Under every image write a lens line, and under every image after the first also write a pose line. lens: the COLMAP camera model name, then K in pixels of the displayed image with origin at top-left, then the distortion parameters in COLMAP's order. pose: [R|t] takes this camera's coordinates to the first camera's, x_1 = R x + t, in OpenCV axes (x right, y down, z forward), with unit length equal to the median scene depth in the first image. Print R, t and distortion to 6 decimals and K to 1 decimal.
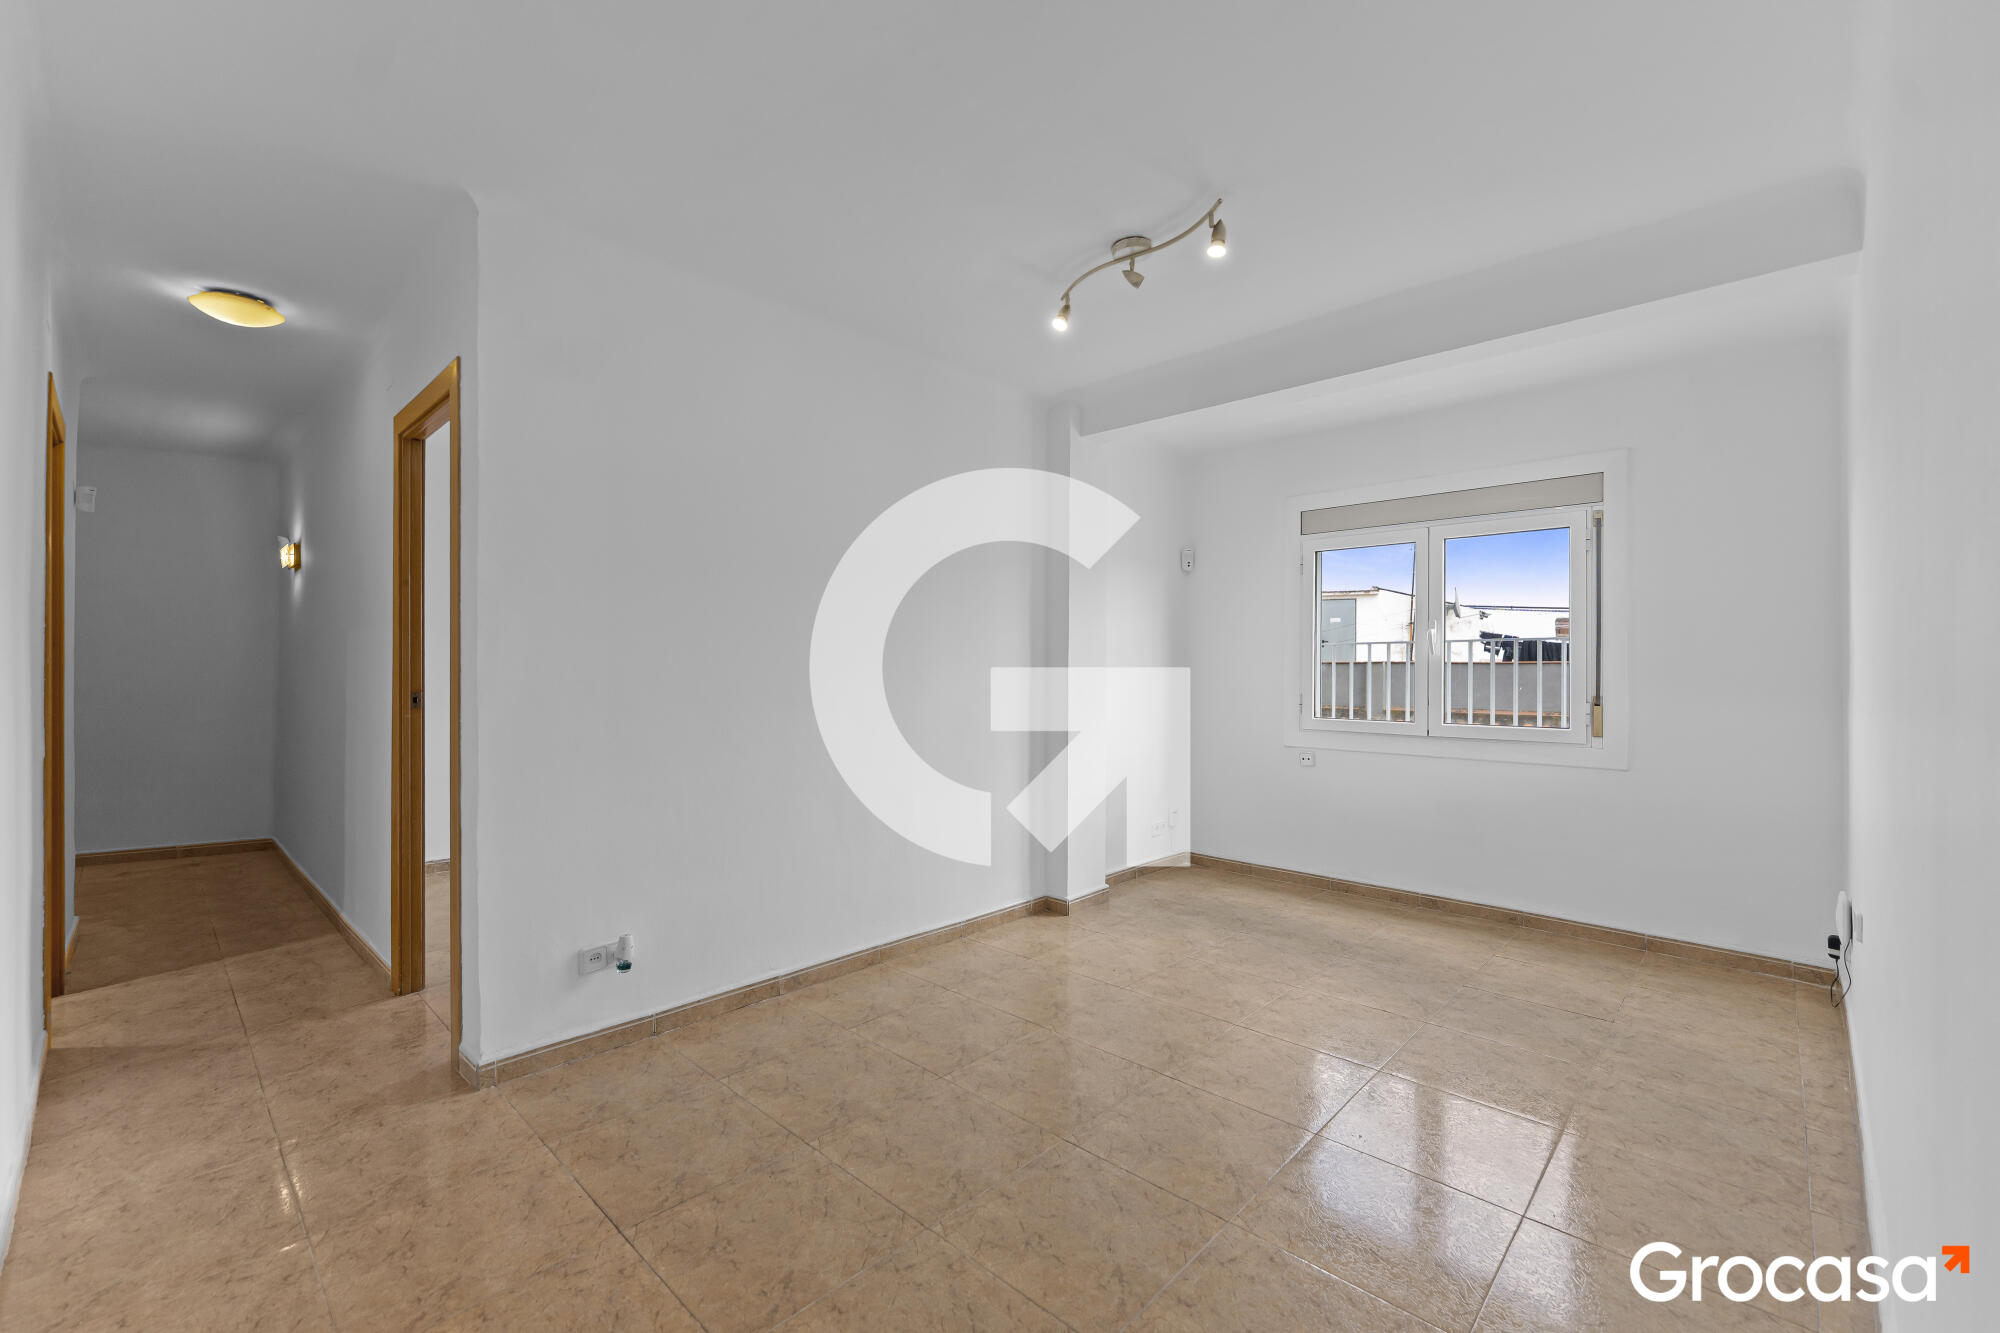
lens RADIAL K [[799.0, 0, 983.9], [0, 799.0, 660.0], [0, 0, 1]] dist [-0.007007, 0.001753]
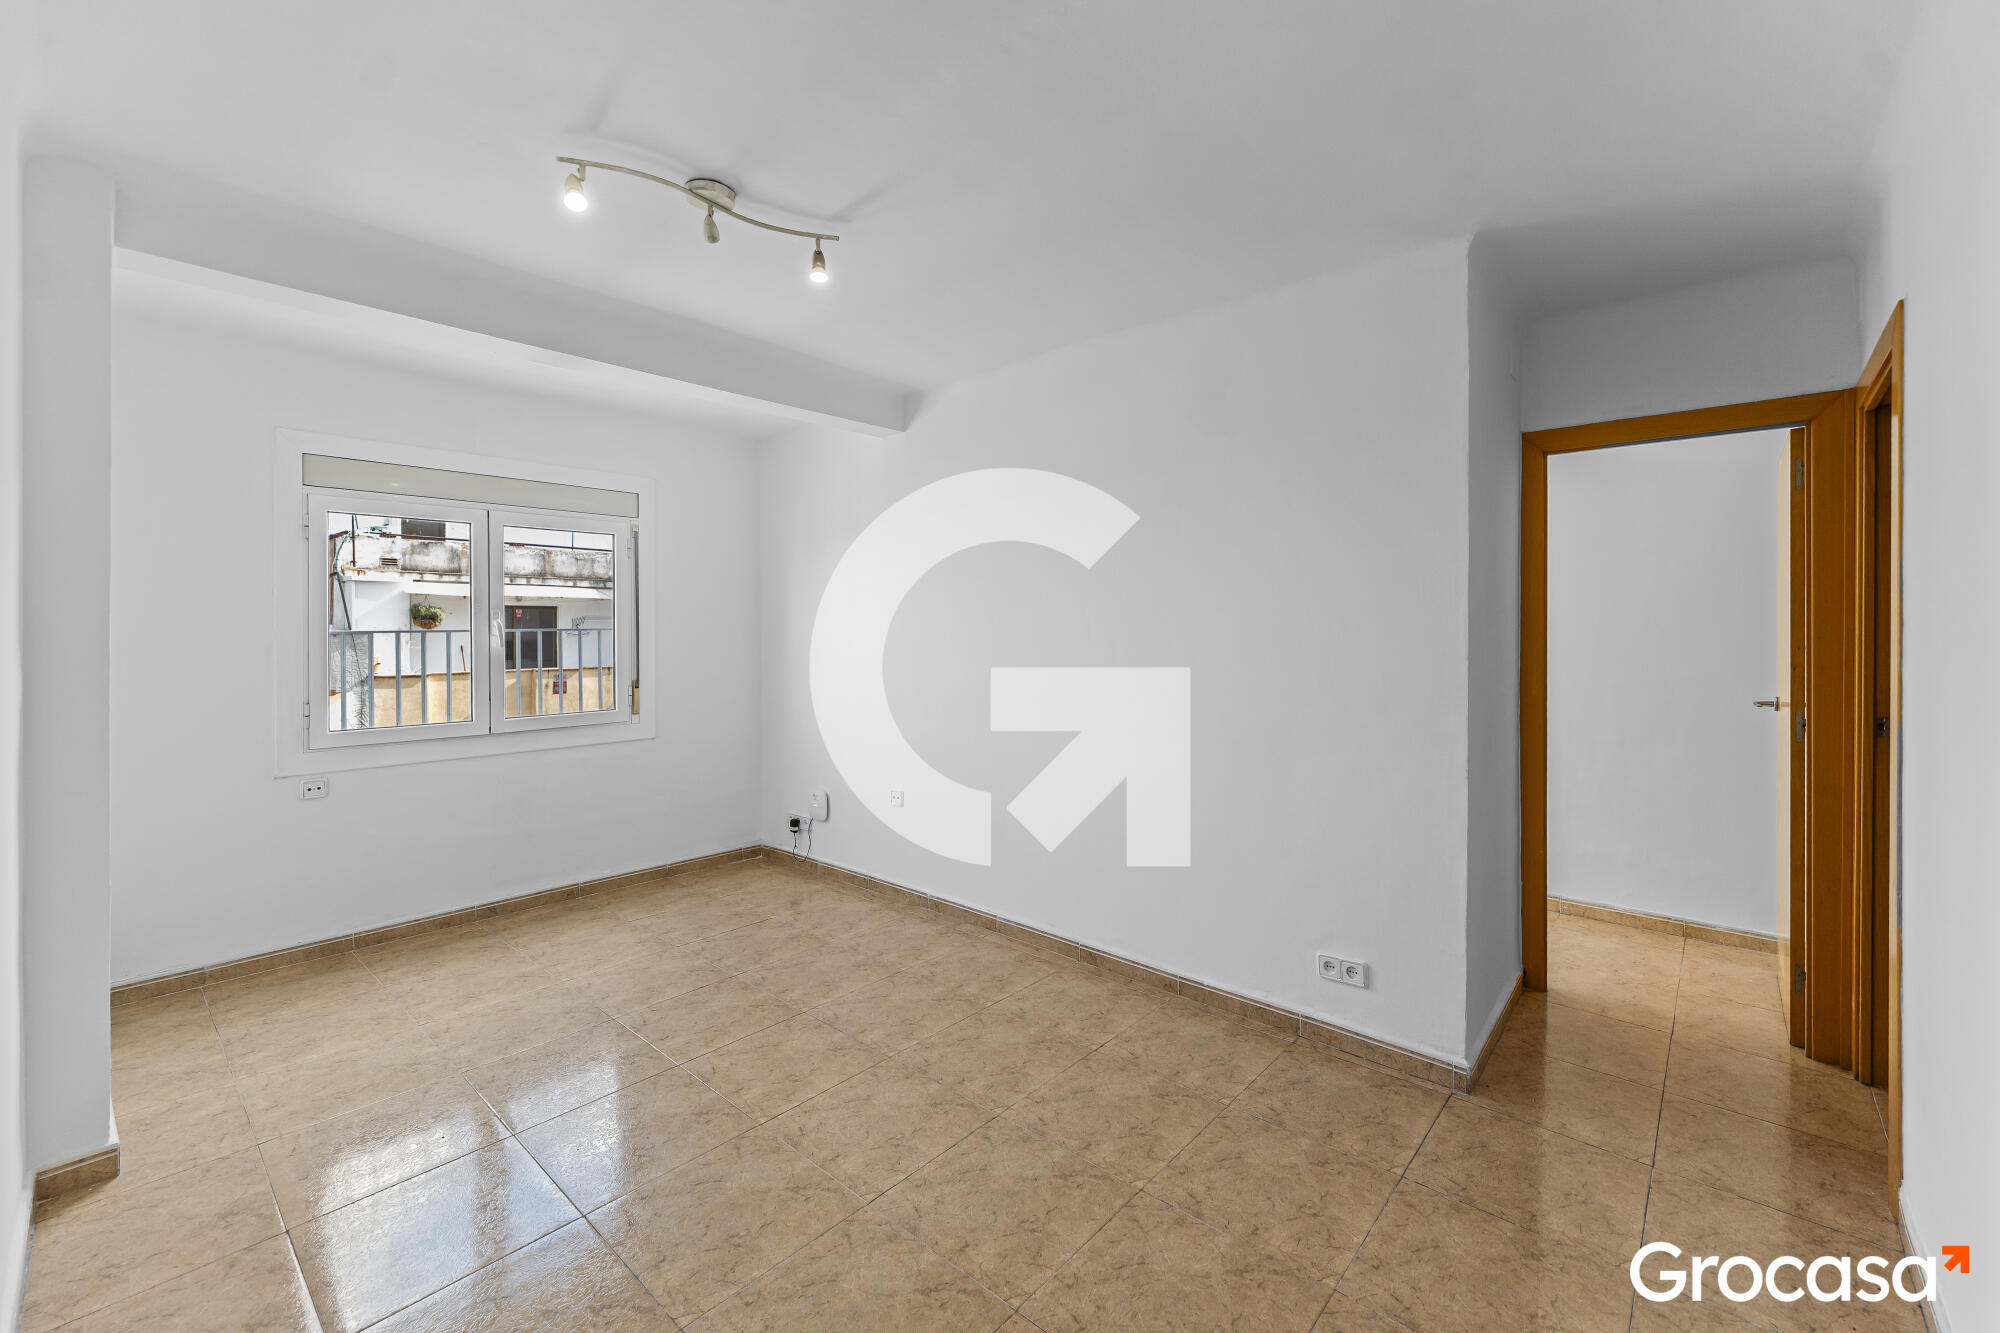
lens RADIAL K [[799.0, 0, 1017.9], [0, 799.0, 625.0], [0, 0, 1]] dist [-0.007007, 0.001753]
pose [[-0.027961, 0.003701, 0.999602, -0.444074], [-0.003358, 0.999987, -0.003796, -0.034710], [-0.999603, -0.003463, -0.027948, 0.457872]]
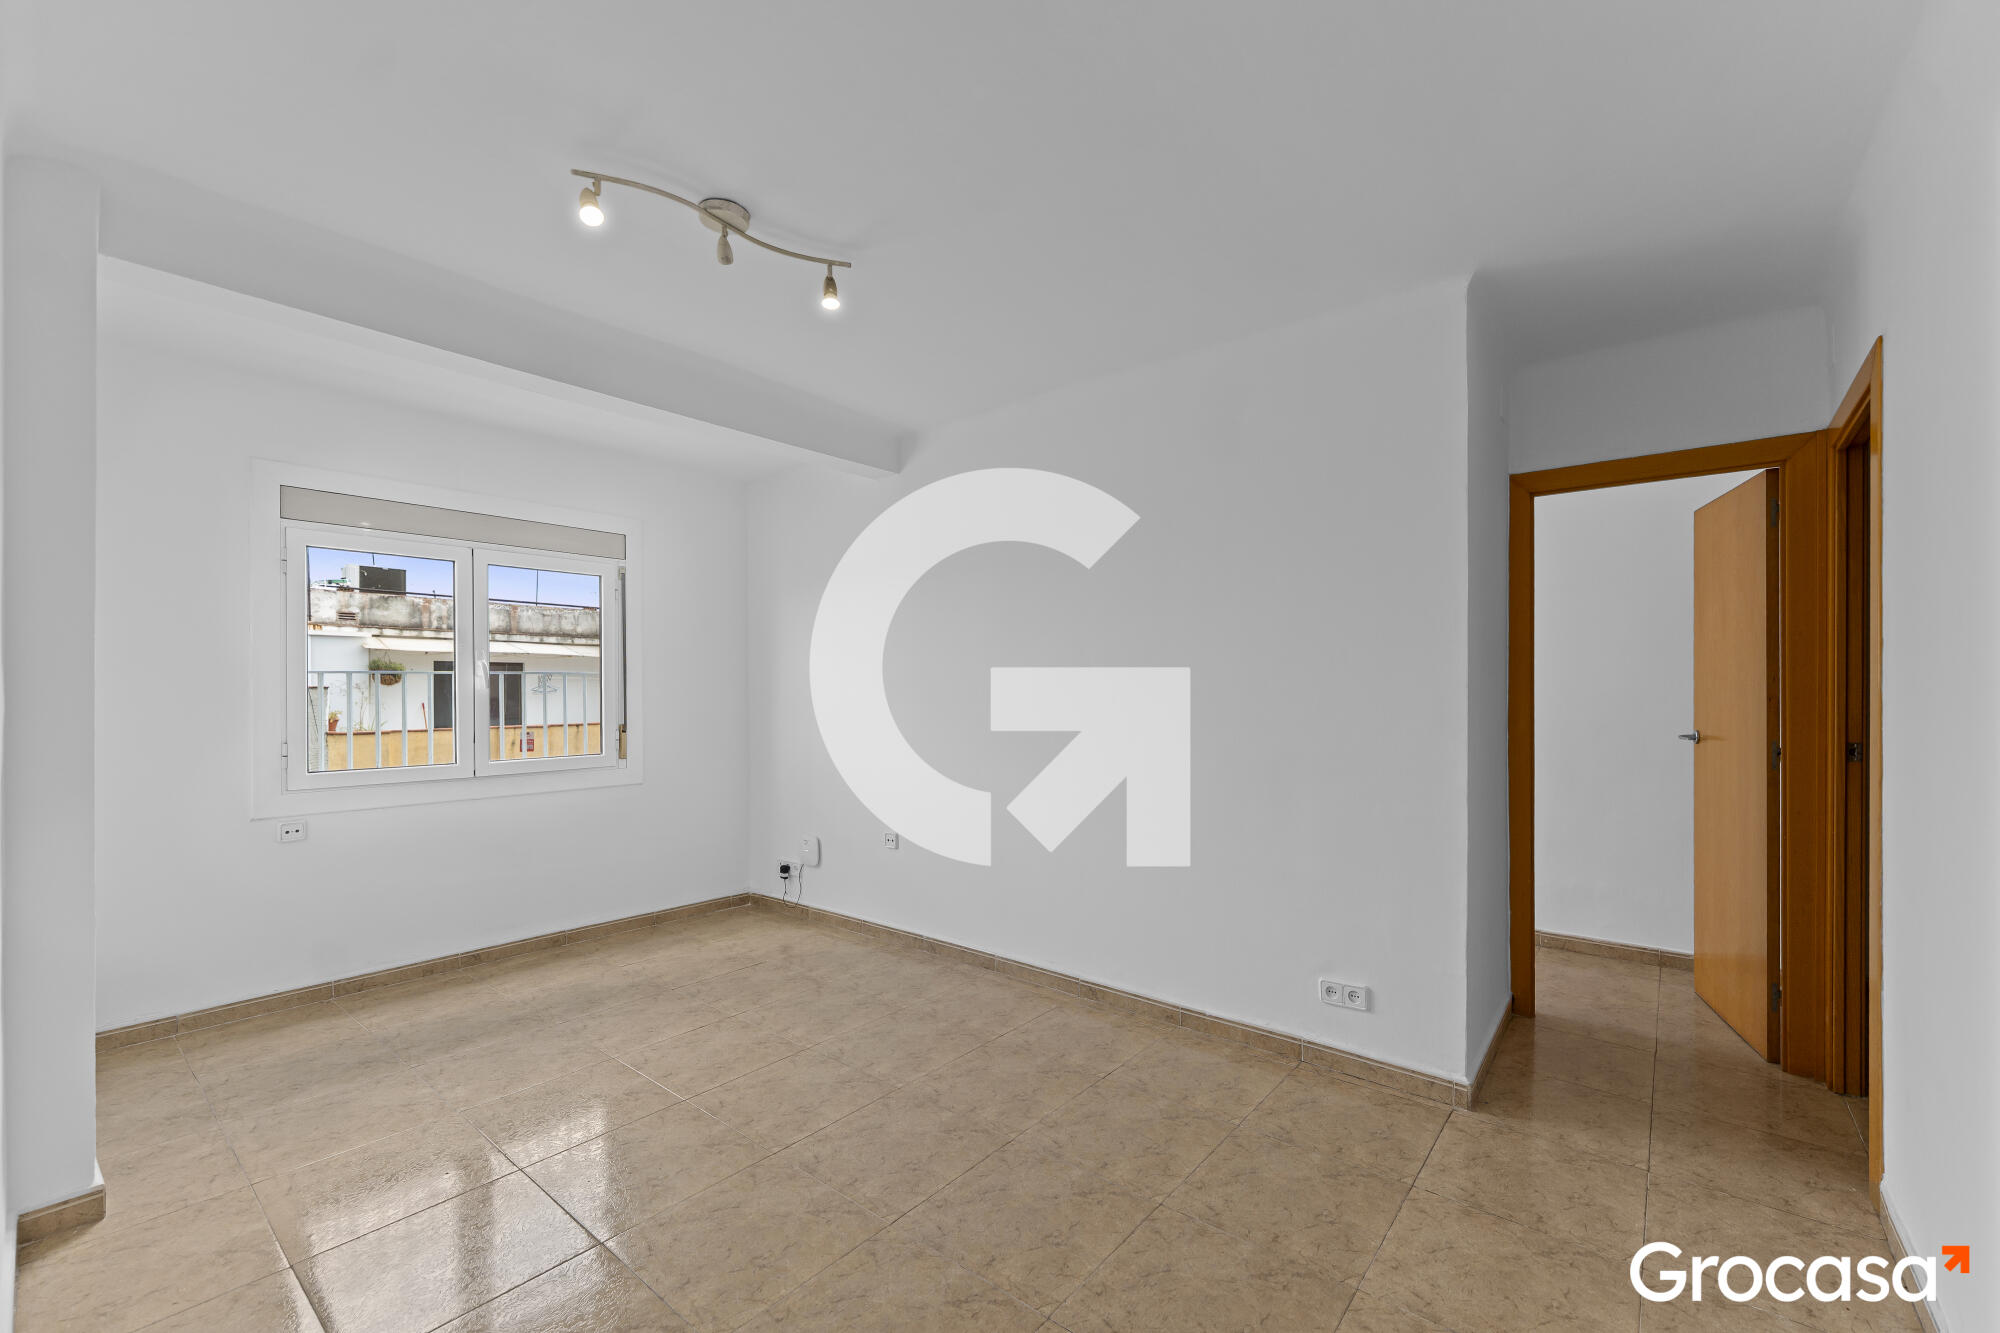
lens RADIAL K [[799.0, 0, 1022.3], [0, 799.0, 683.5], [0, 0, 1]] dist [-0.007007, 0.001753]
pose [[-0.066527, 0.004703, 0.997774, -0.445821], [-0.002707, 0.999984, -0.004894, -0.010187], [-0.997781, -0.003026, -0.066514, 0.487857]]
